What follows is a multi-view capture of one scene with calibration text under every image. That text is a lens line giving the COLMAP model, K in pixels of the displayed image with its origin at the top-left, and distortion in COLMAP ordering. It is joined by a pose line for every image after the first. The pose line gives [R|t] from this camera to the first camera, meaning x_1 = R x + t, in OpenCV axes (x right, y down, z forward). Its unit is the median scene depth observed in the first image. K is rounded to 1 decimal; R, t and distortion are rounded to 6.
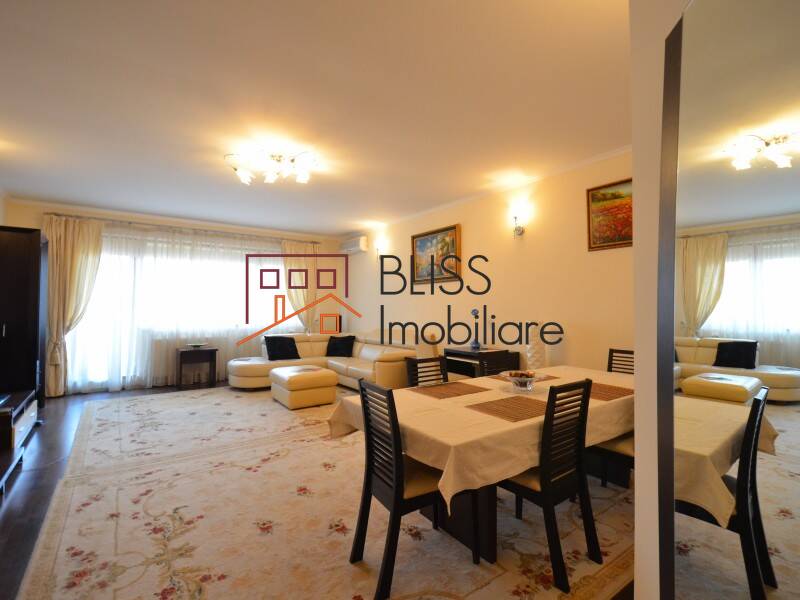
lens RADIAL K [[390.8, 0, 428.3], [0, 390.8, 296.7], [0, 0, 1]] dist [0.013866, -0.020962]
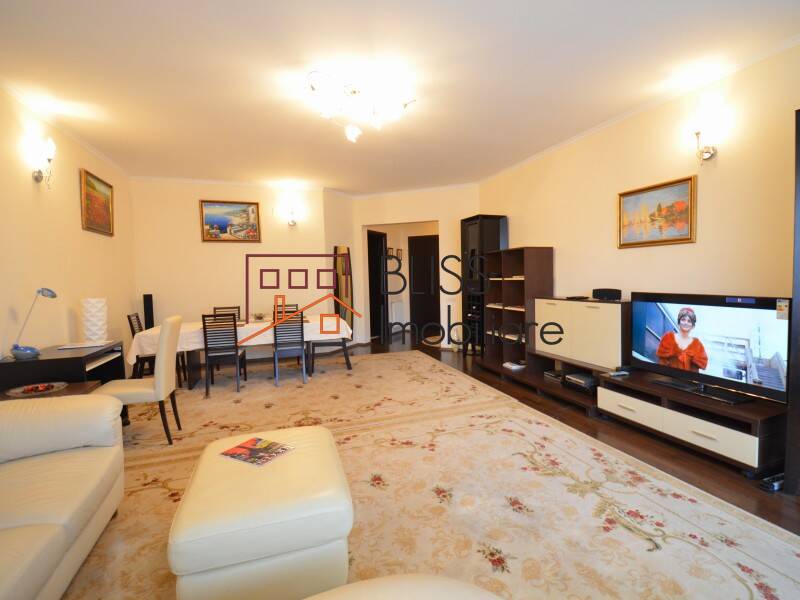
lens RADIAL K [[390.8, 0, 428.3], [0, 390.8, 296.7], [0, 0, 1]] dist [0.013866, -0.020962]
pose [[-0.958483, 0.004274, 0.285118, -0.876654], [0.011354, 0.999667, 0.023183, 0.055679], [-0.284923, 0.025458, -0.958212, 2.026707]]
